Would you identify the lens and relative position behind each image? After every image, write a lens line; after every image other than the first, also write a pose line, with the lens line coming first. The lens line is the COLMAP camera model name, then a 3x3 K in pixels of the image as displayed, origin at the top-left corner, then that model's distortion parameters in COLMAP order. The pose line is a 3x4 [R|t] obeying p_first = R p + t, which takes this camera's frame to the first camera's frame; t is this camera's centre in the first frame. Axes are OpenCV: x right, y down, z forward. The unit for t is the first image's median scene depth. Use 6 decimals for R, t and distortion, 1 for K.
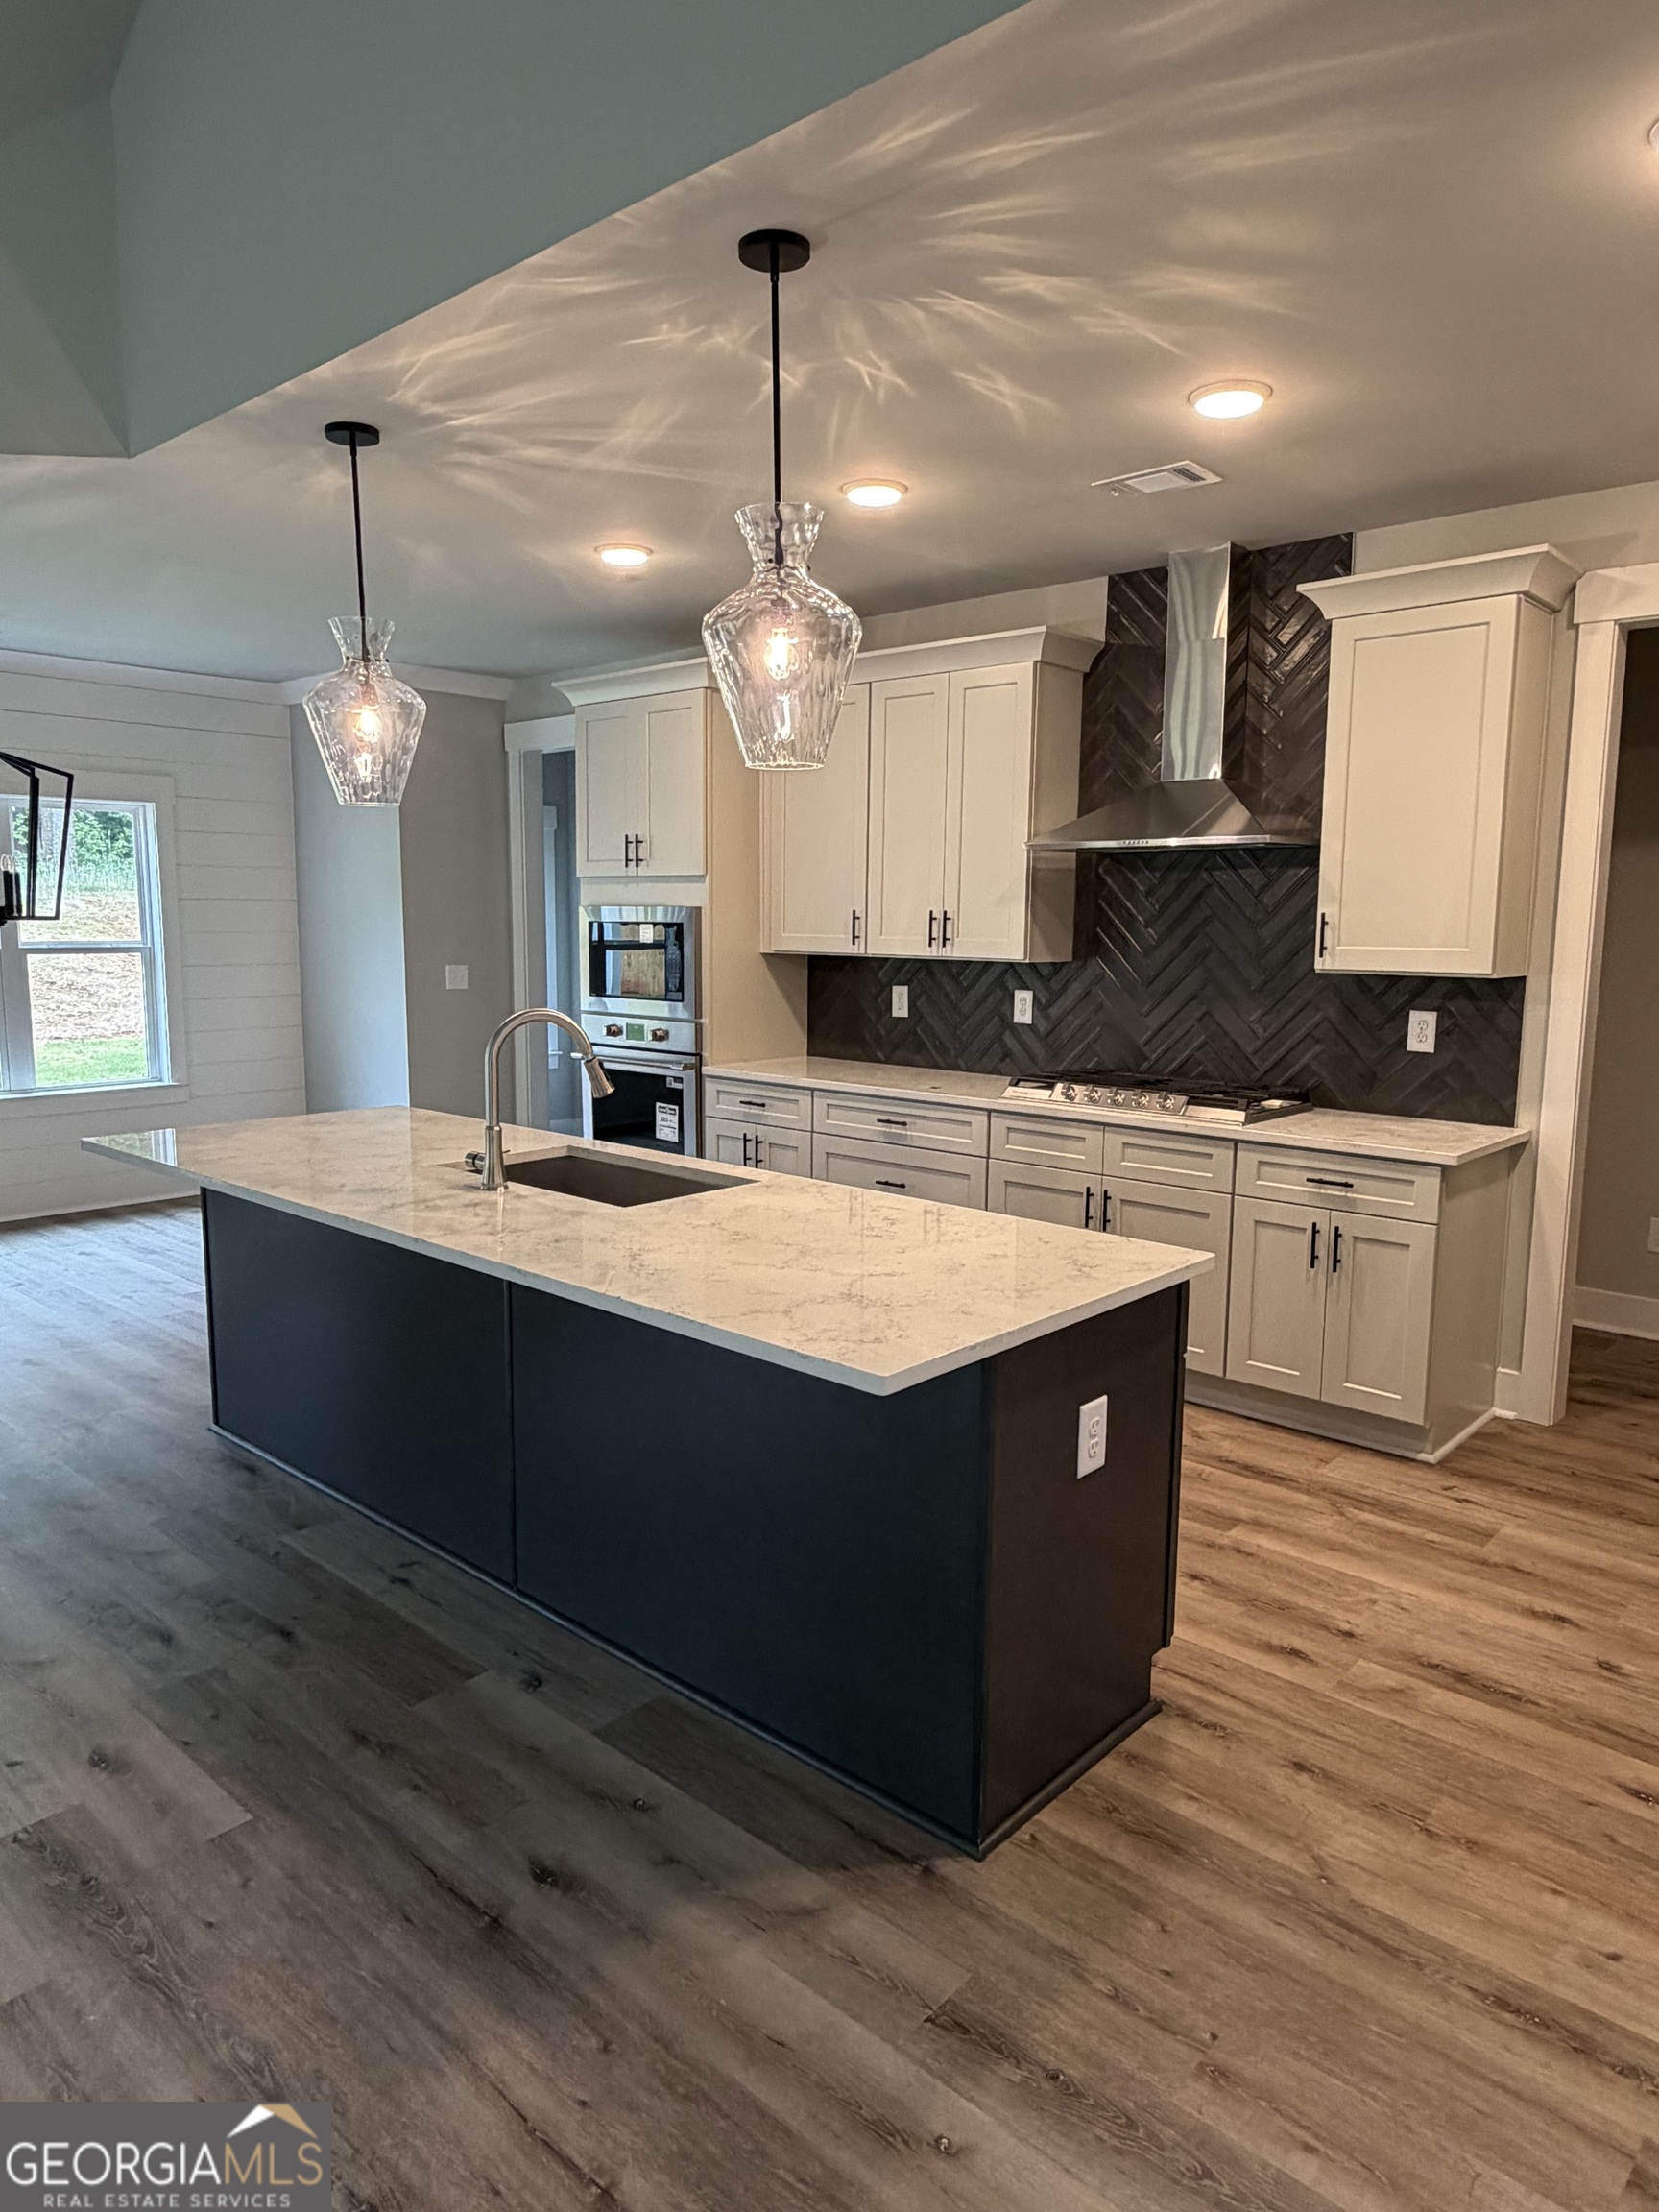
lens RADIAL K [[1401.8, 0, 838.2], [0, 1401.8, 1111.4], [0, 0, 1]] dist [-0.002991, 0.002489]
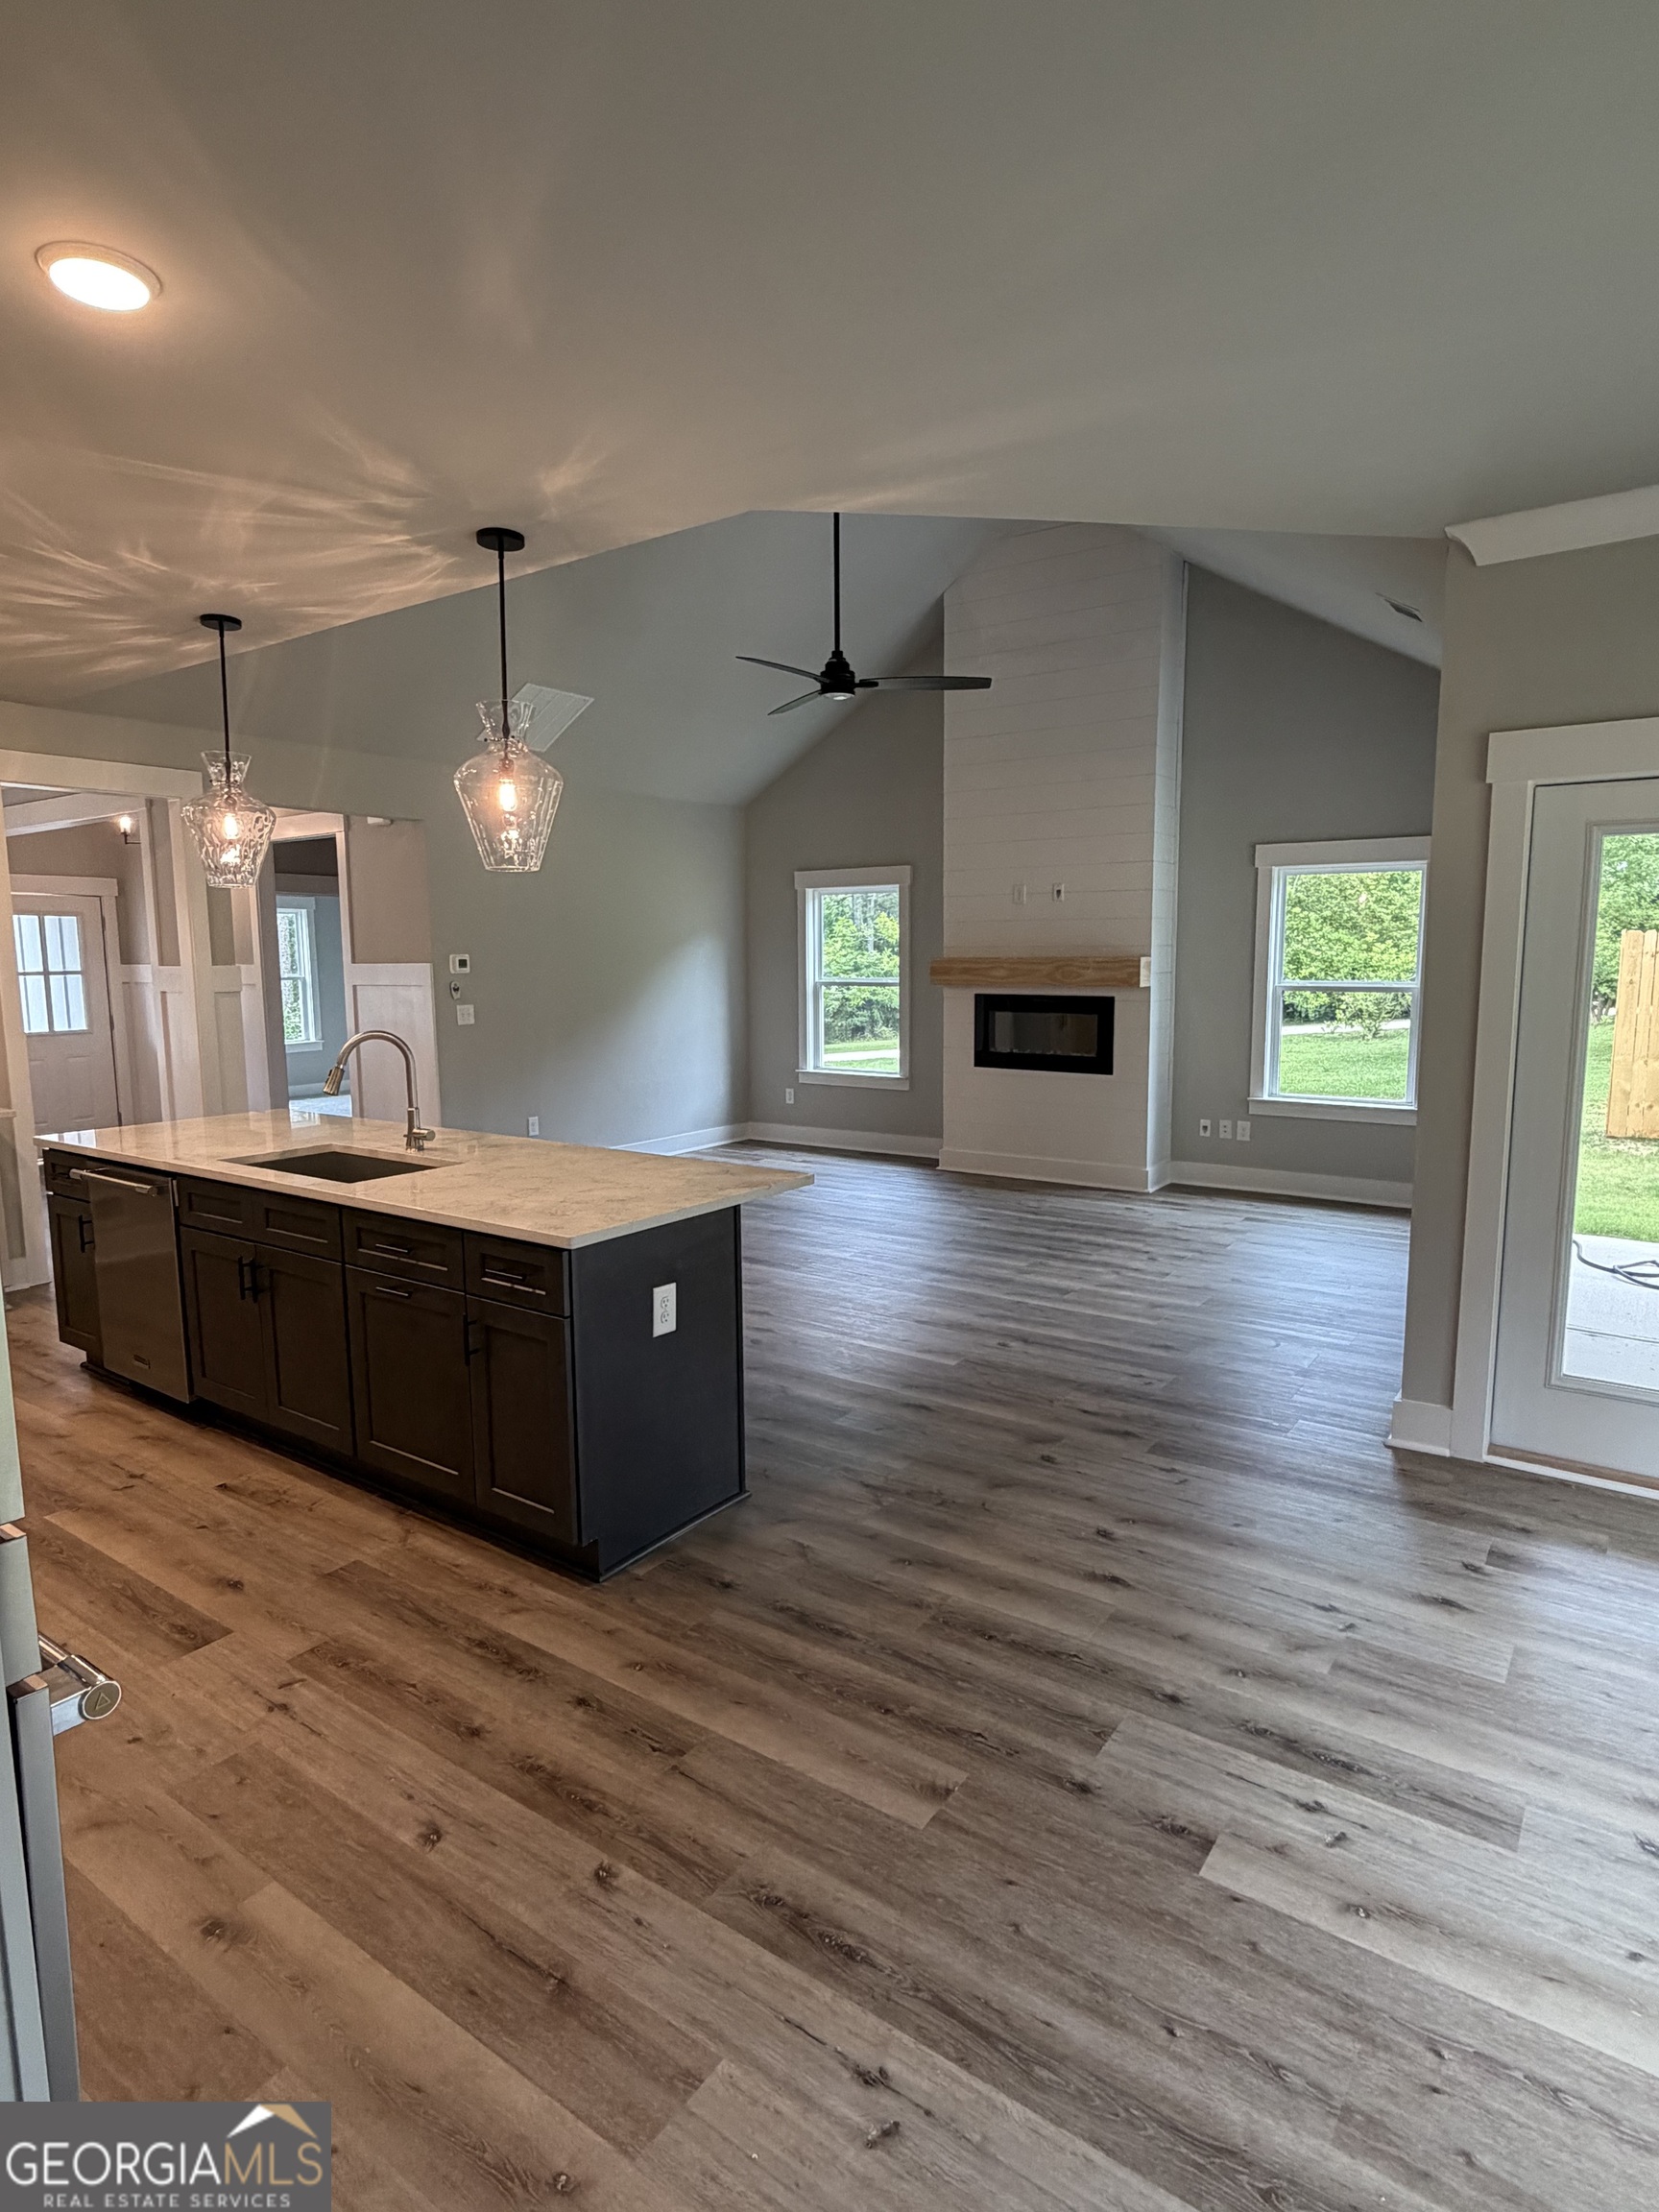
lens RADIAL K [[1195.5, 0, 820.6], [0, 1195.5, 1110.2], [0, 0, 1]] dist [0.003170, -0.000092]
pose [[-0.993604, 0.014426, -0.111994, -0.522135], [-0.016072, 0.963641, 0.266718, -0.323444], [0.111769, 0.266812, -0.957245, 2.210168]]
